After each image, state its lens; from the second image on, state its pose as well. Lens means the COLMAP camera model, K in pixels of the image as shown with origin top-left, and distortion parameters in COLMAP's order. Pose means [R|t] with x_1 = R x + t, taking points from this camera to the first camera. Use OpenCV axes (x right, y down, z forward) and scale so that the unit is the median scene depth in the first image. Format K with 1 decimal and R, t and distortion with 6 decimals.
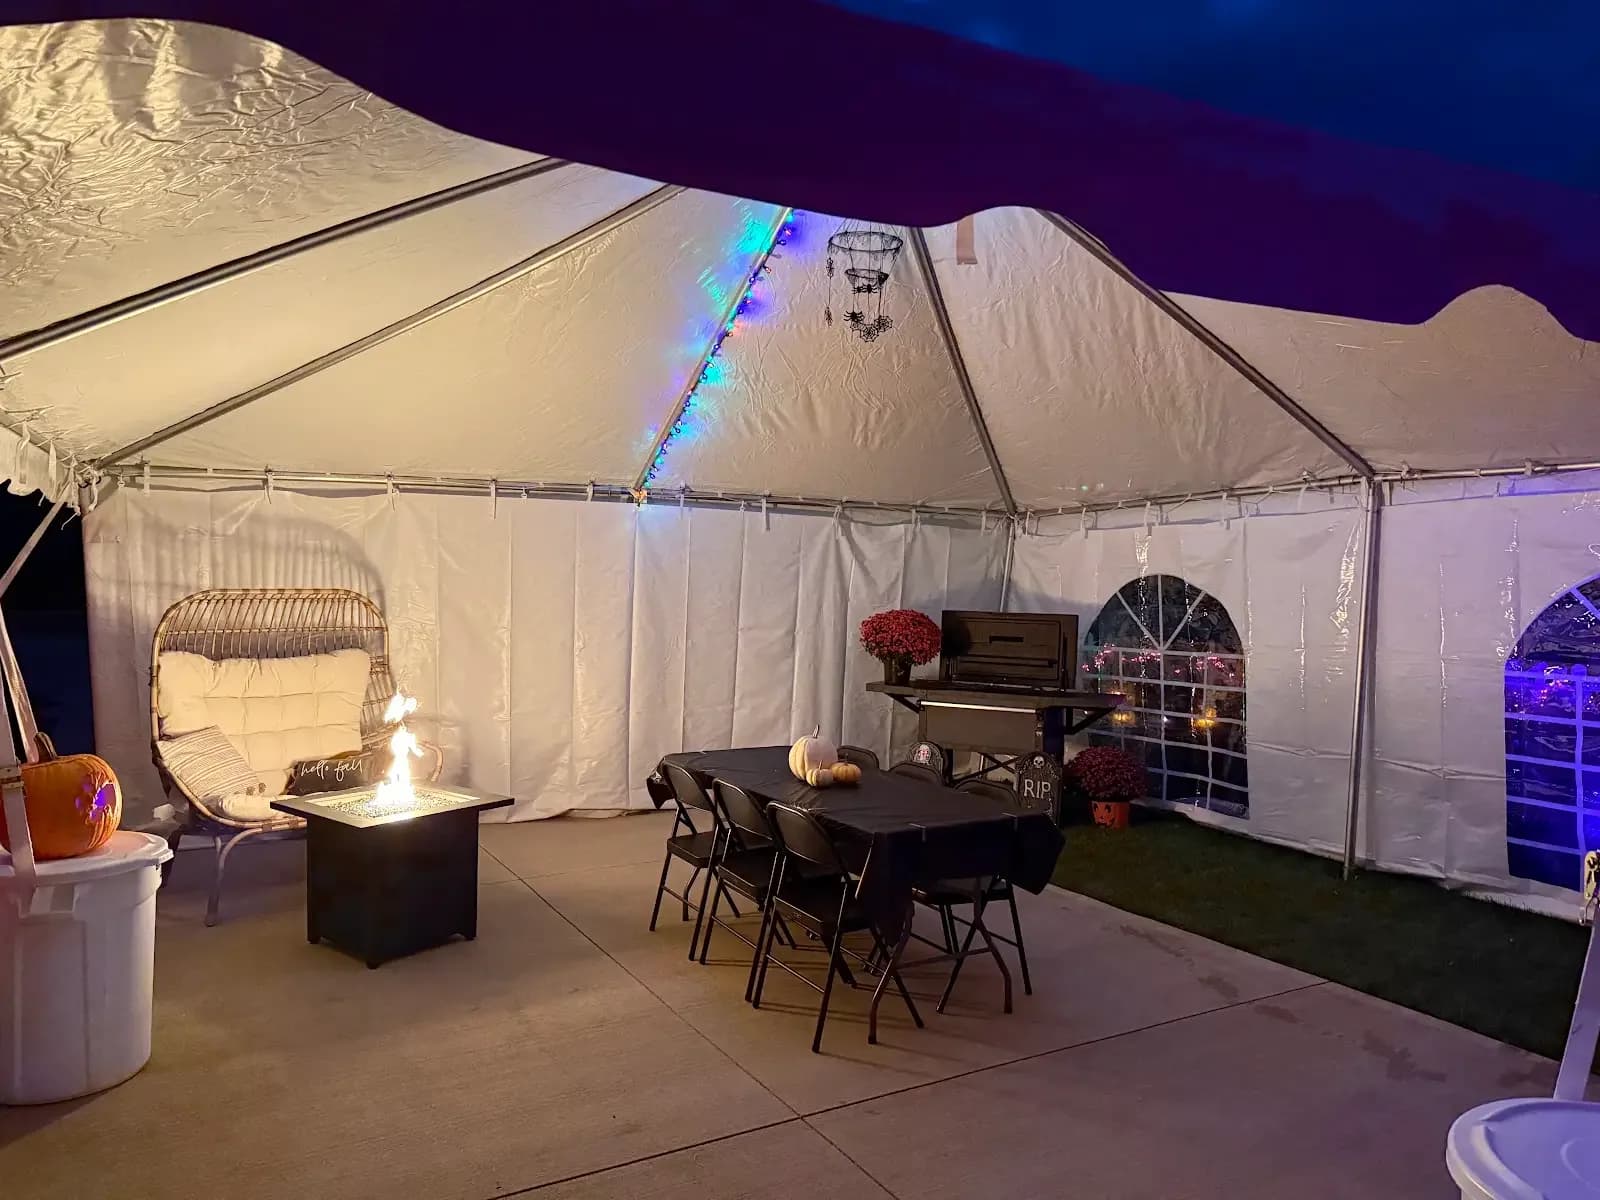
lens RADIAL K [[1094.2, 0, 800.0], [0, 1094.2, 600.0], [0, 0, 1]] dist [0.046315, -0.004732]
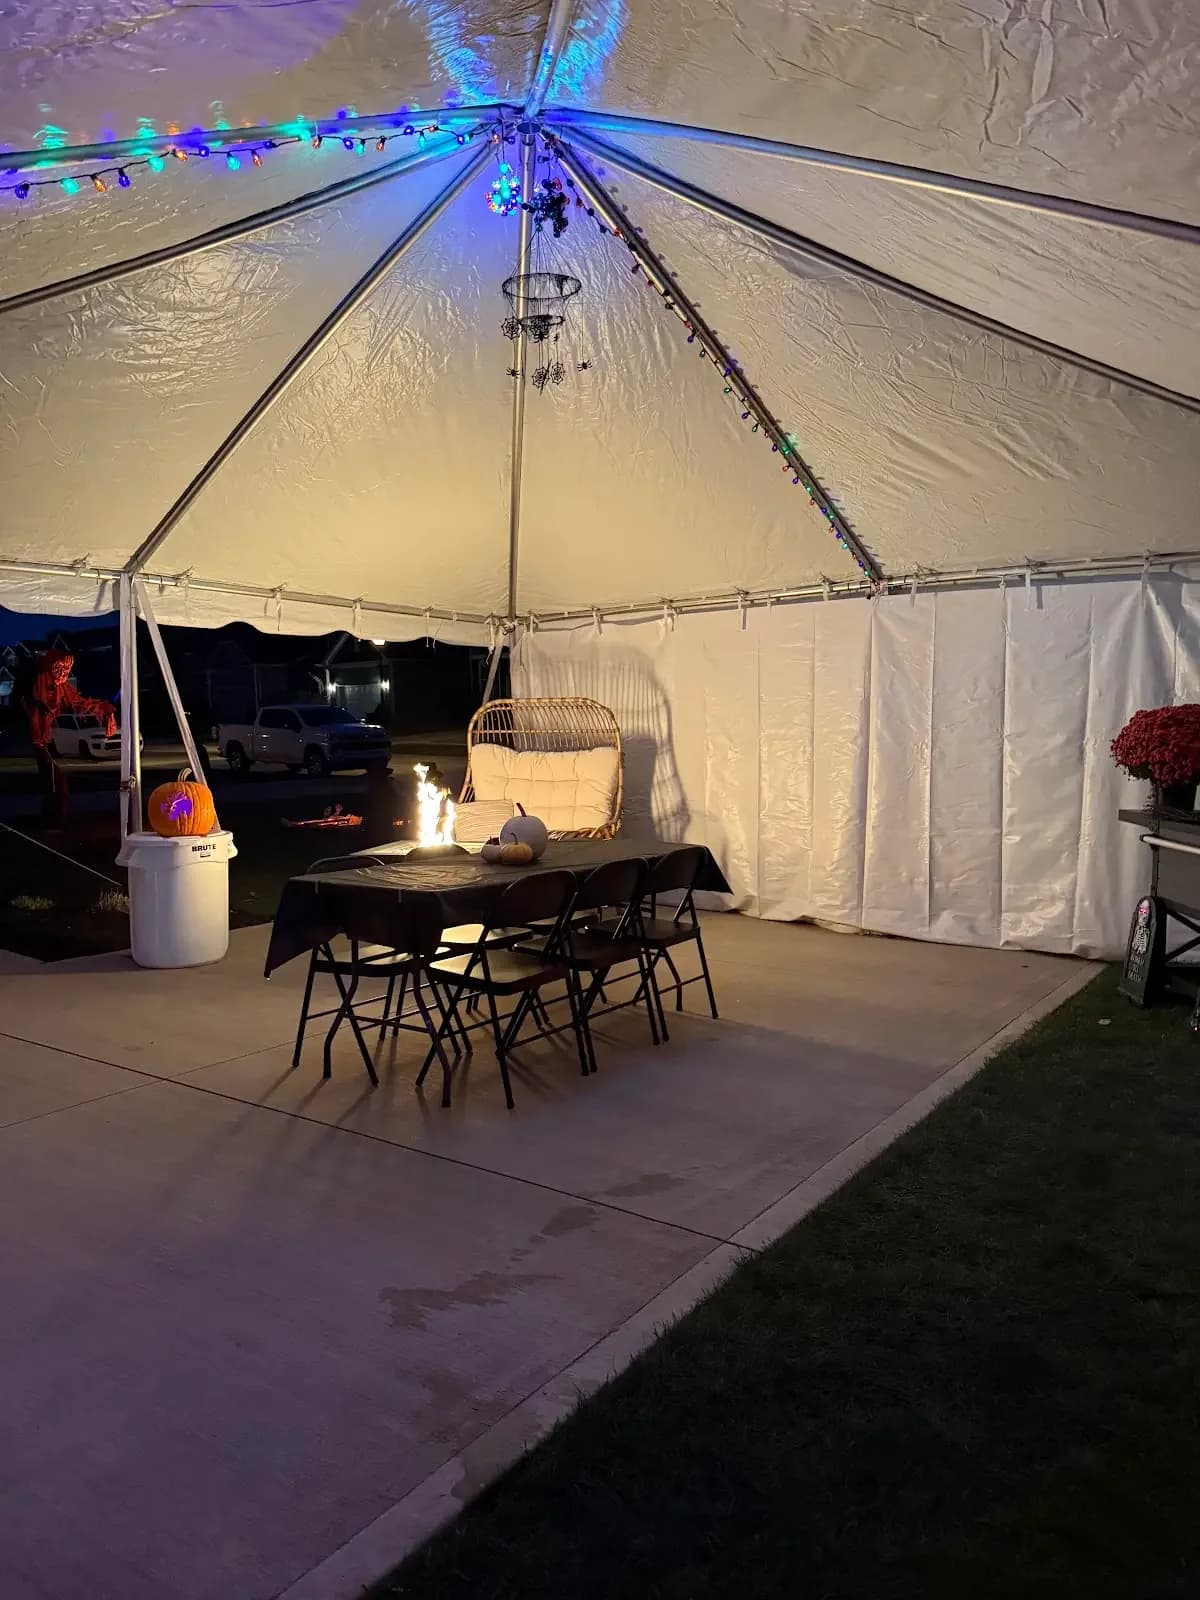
lens RADIAL K [[1094.2, 0, 600.0], [0, 1094.2, 800.0], [0, 0, 1]] dist [0.046315, -0.004732]
pose [[0.408360, 0.040429, -0.911925, 0.595919], [-0.004955, 0.999102, 0.042075, 0.043323], [0.912808, -0.012663, 0.408193, 0.414362]]
